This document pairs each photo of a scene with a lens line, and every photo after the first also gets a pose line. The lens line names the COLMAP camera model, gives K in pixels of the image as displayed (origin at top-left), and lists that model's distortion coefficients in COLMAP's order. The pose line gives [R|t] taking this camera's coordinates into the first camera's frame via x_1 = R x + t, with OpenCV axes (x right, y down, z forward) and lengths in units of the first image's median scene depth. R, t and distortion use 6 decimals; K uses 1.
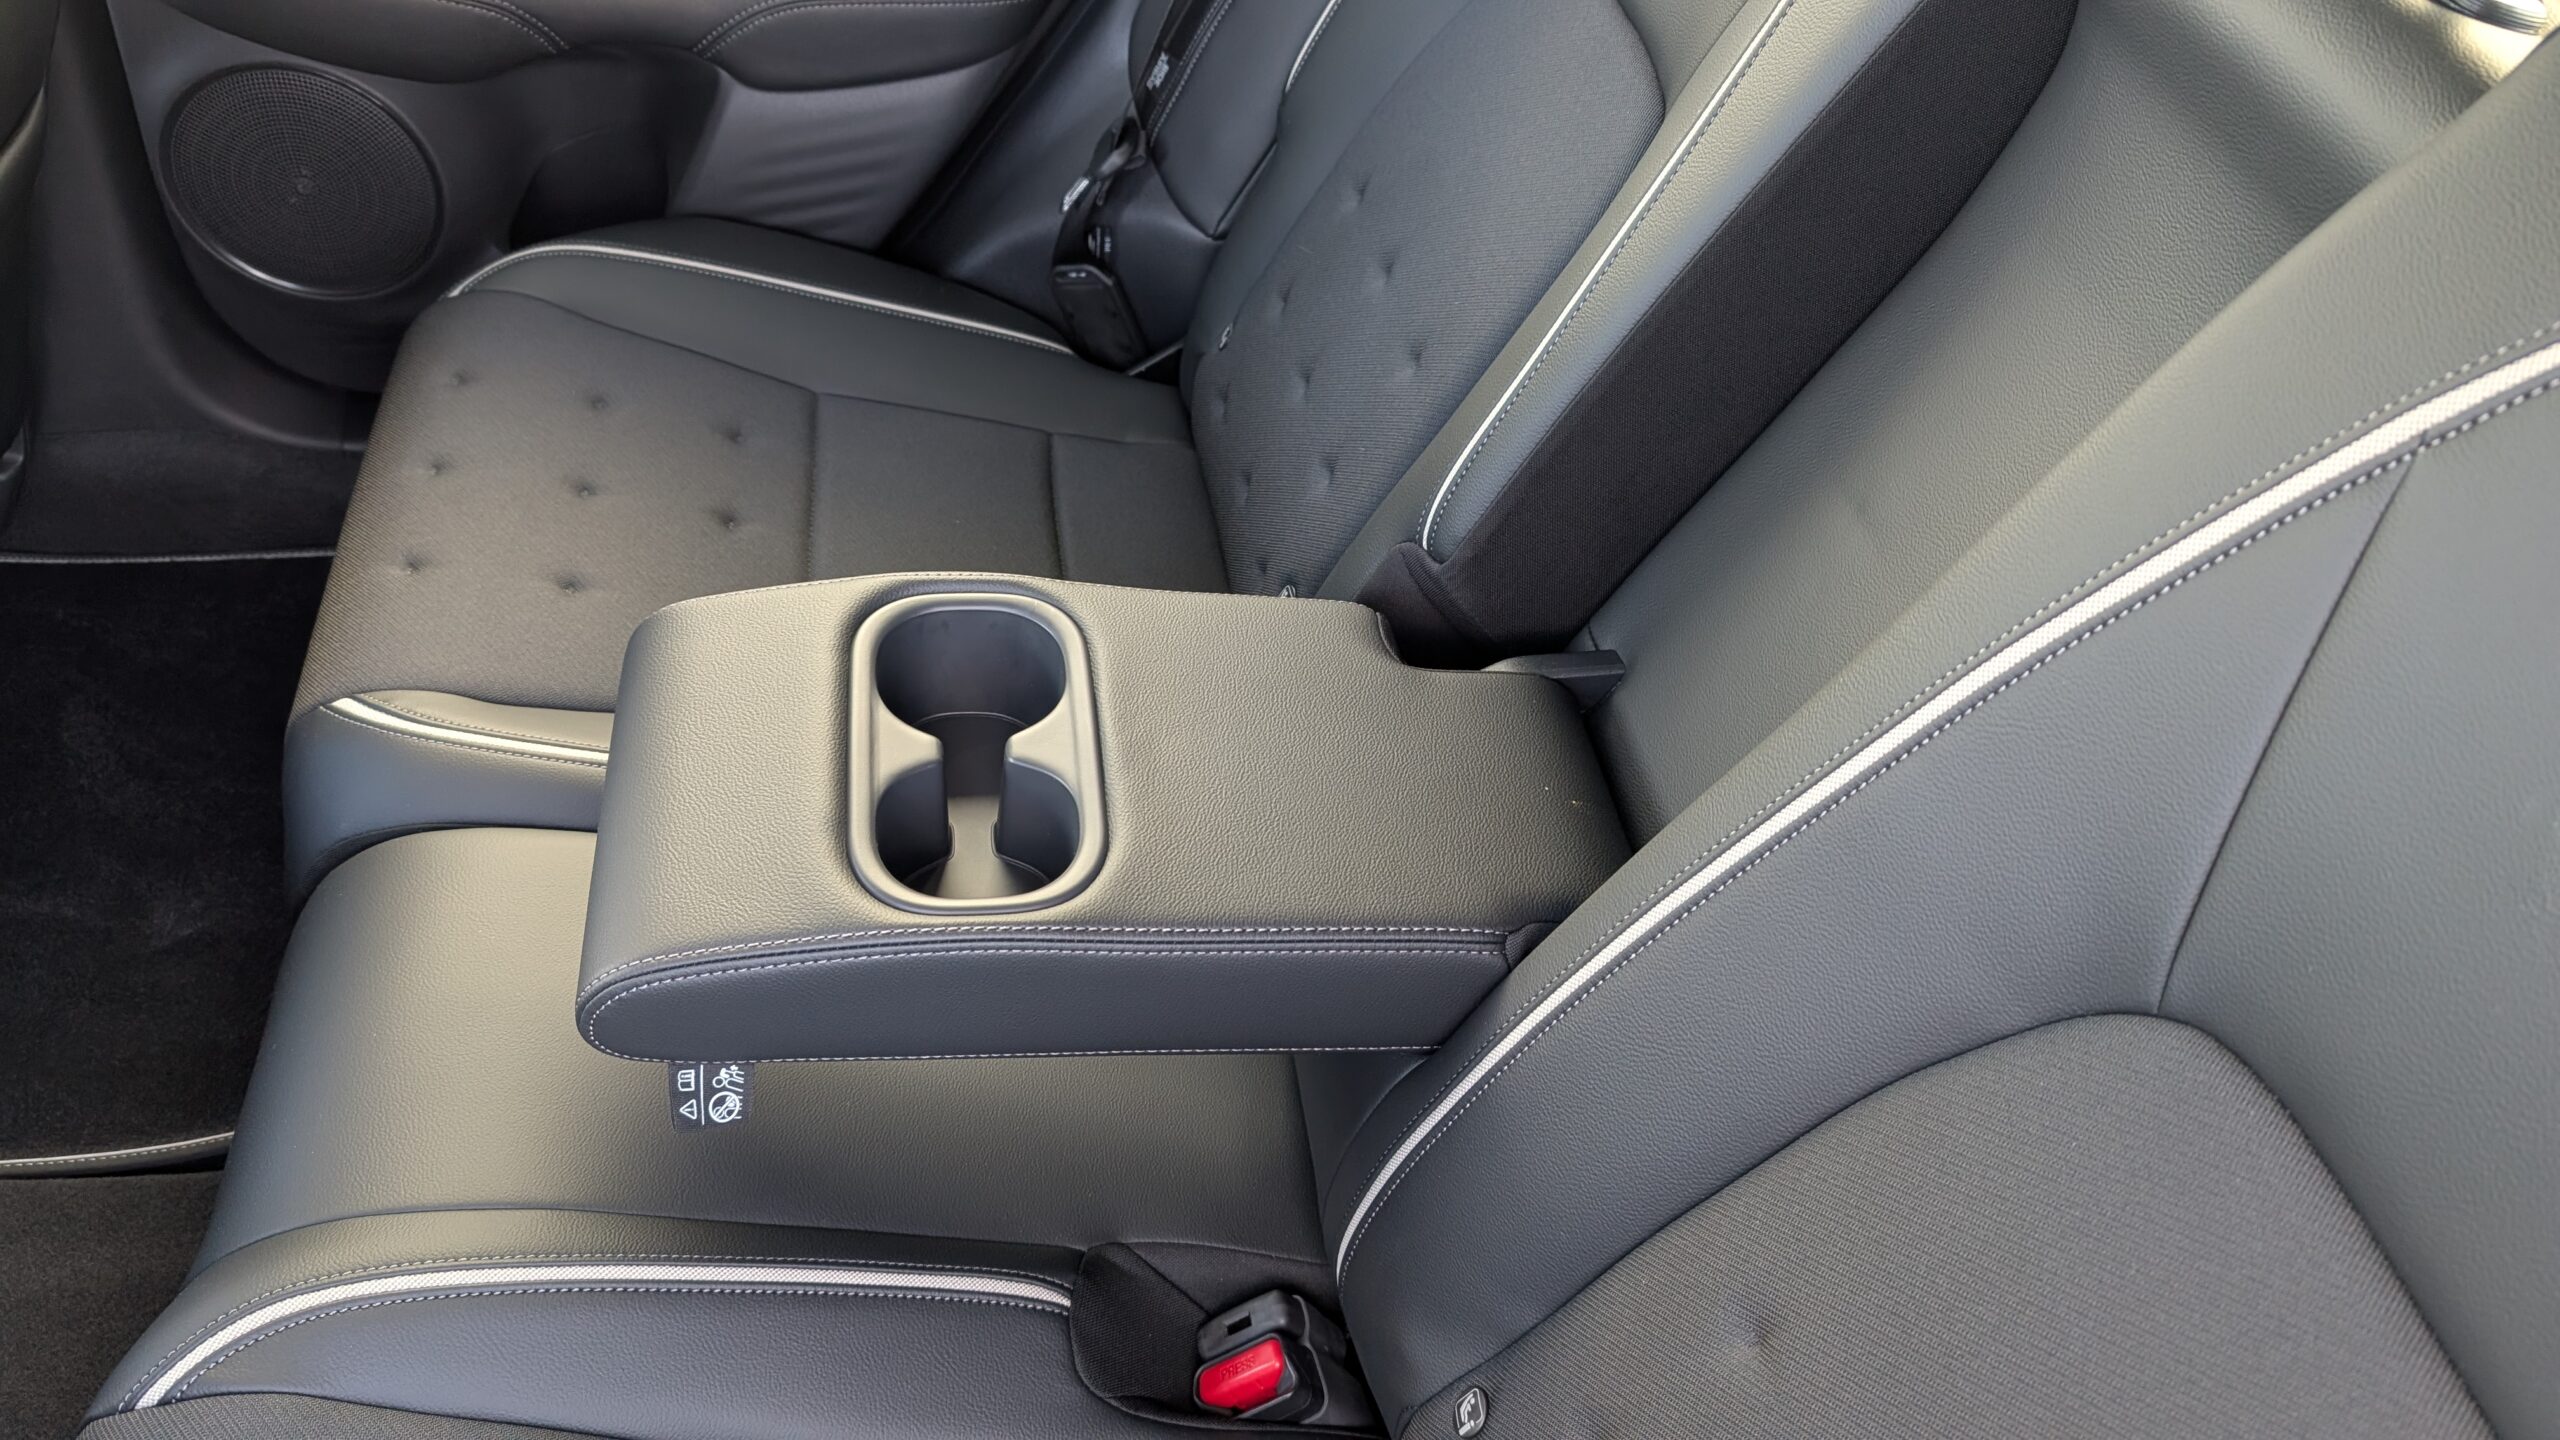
lens RADIAL K [[1934.2, 0, 1280.0], [0, 1934.2, 720.0], [0, 0, 1]] dist [-0.011316, 0.002954]
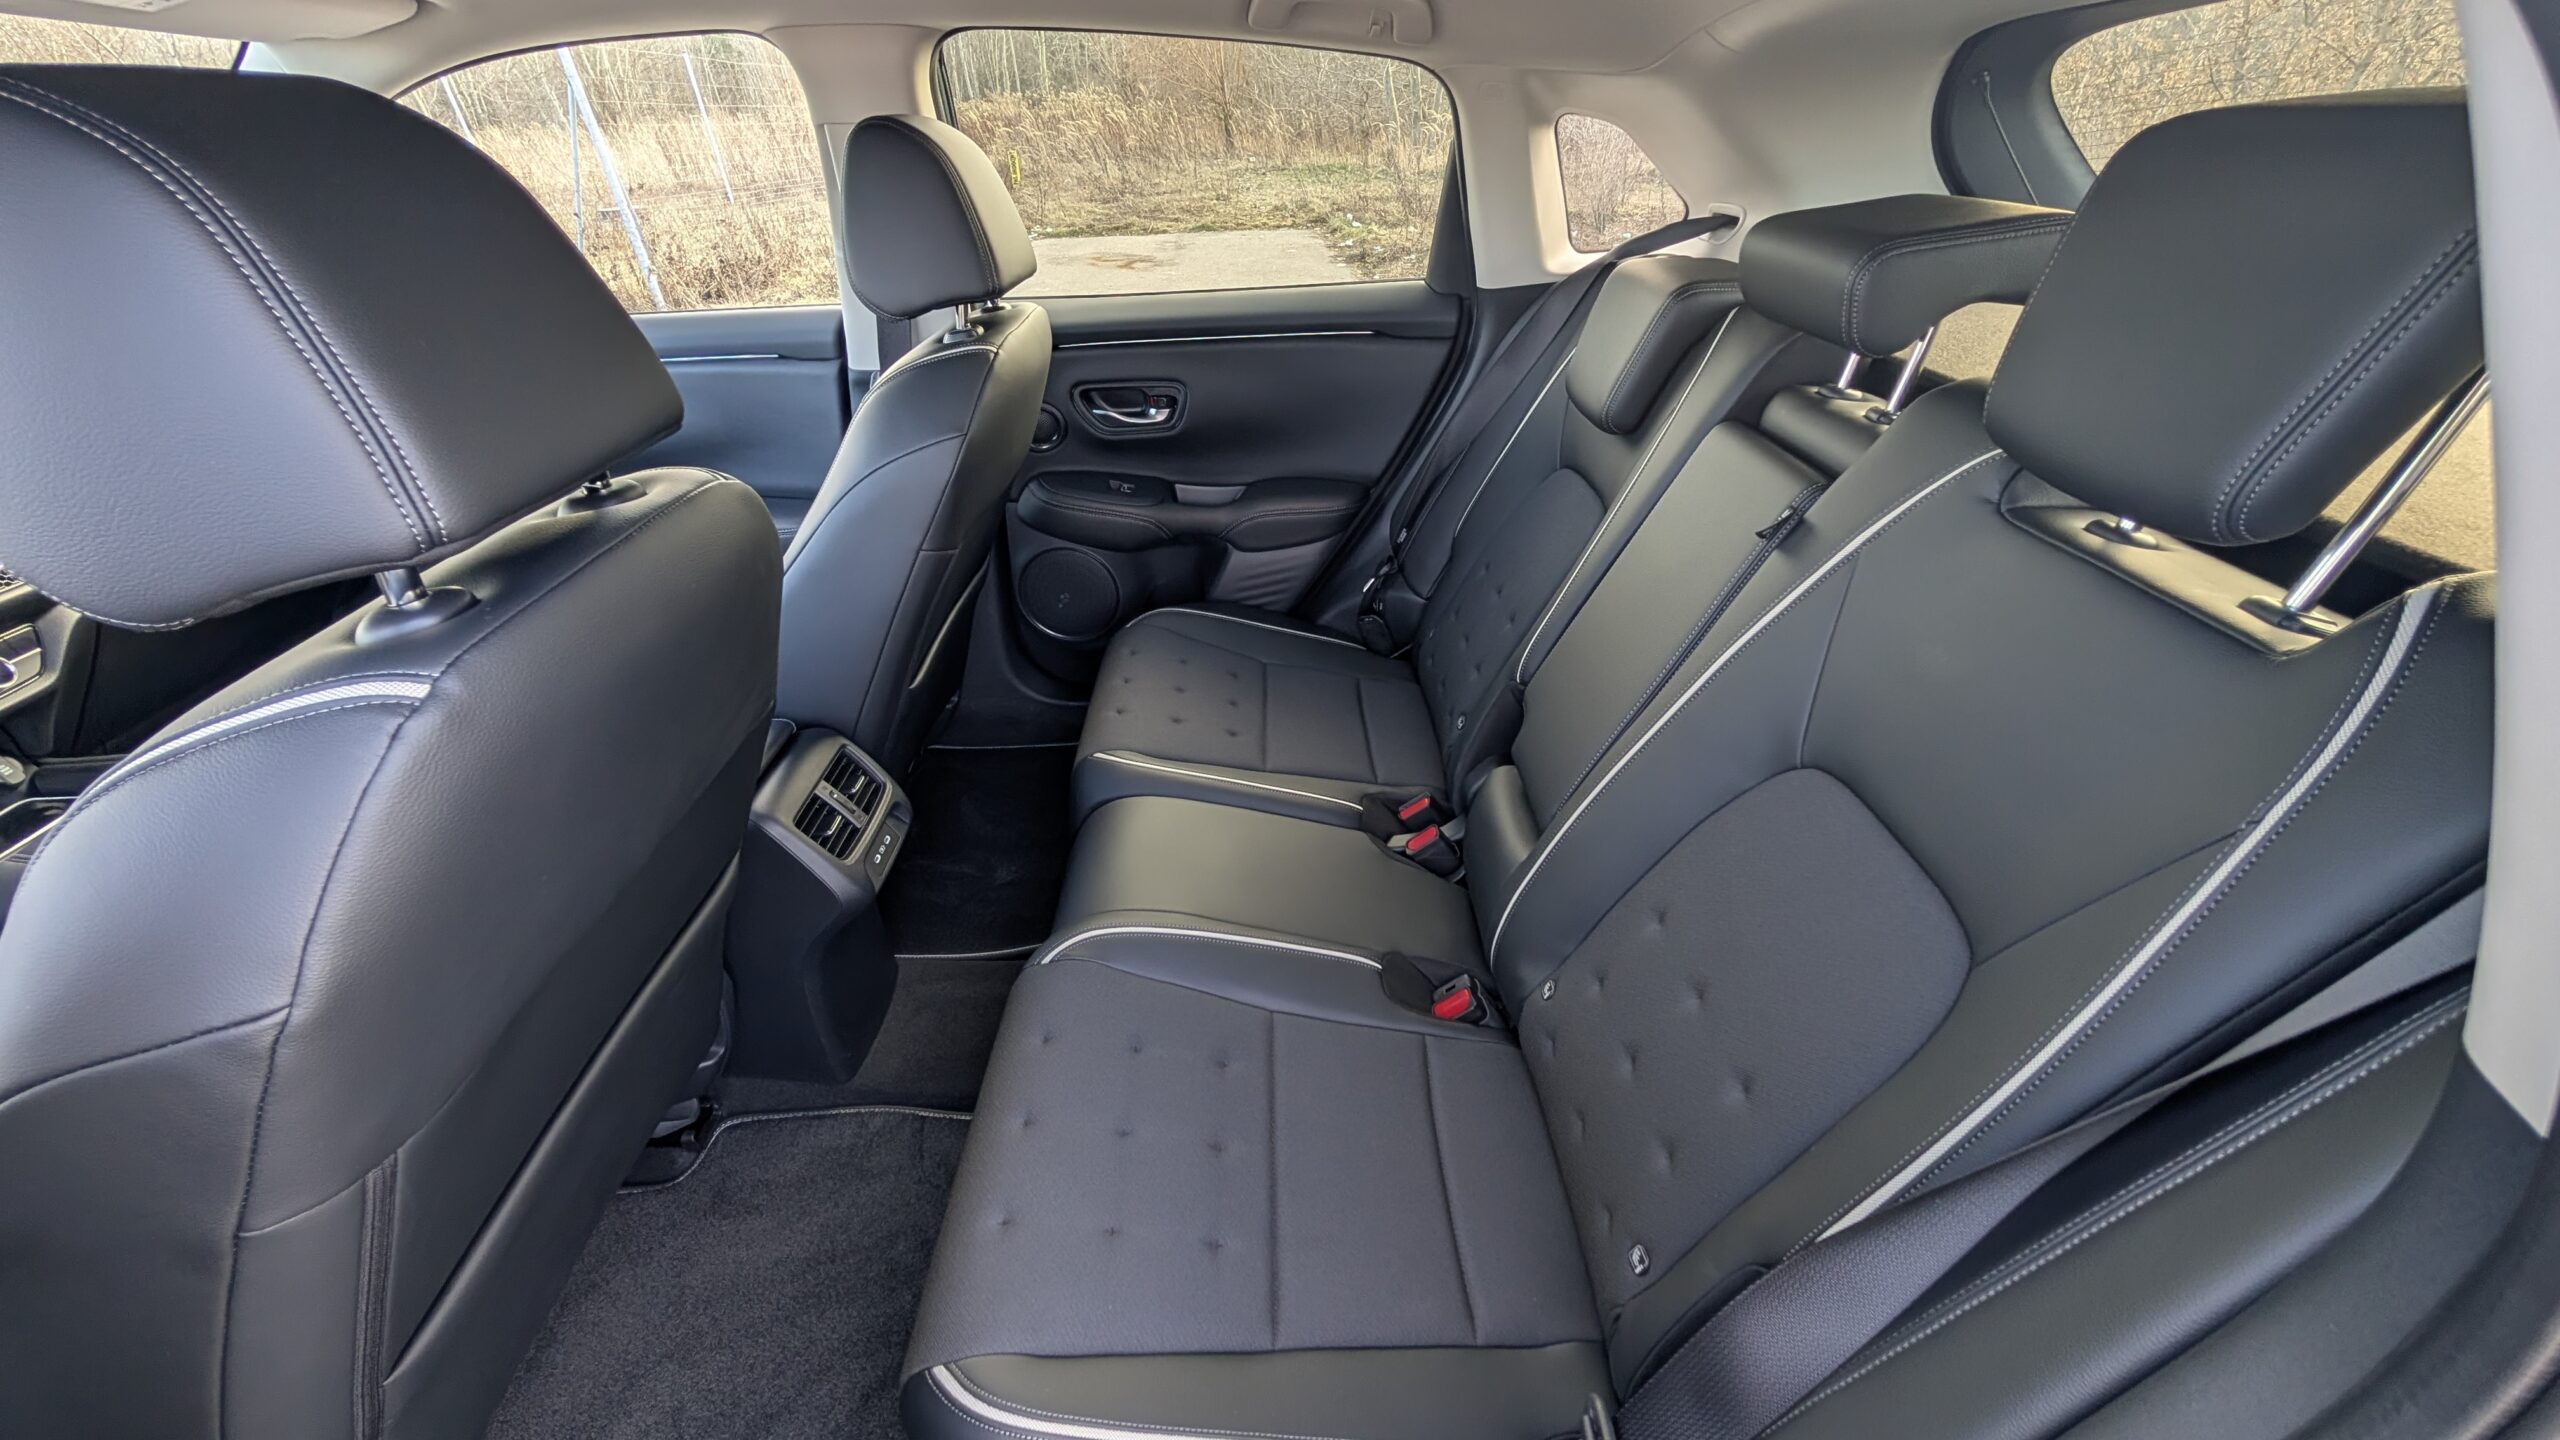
lens RADIAL K [[1022.9, 0, 1280.0], [0, 1022.9, 720.0], [0, 0, 1]] dist [-0.000030, -0.000010]
pose [[0.987215, -0.022090, -0.157856, -0.015831], [-0.015116, 0.972912, -0.230680, 0.201909], [0.158676, 0.230117, 0.960140, -0.235181]]
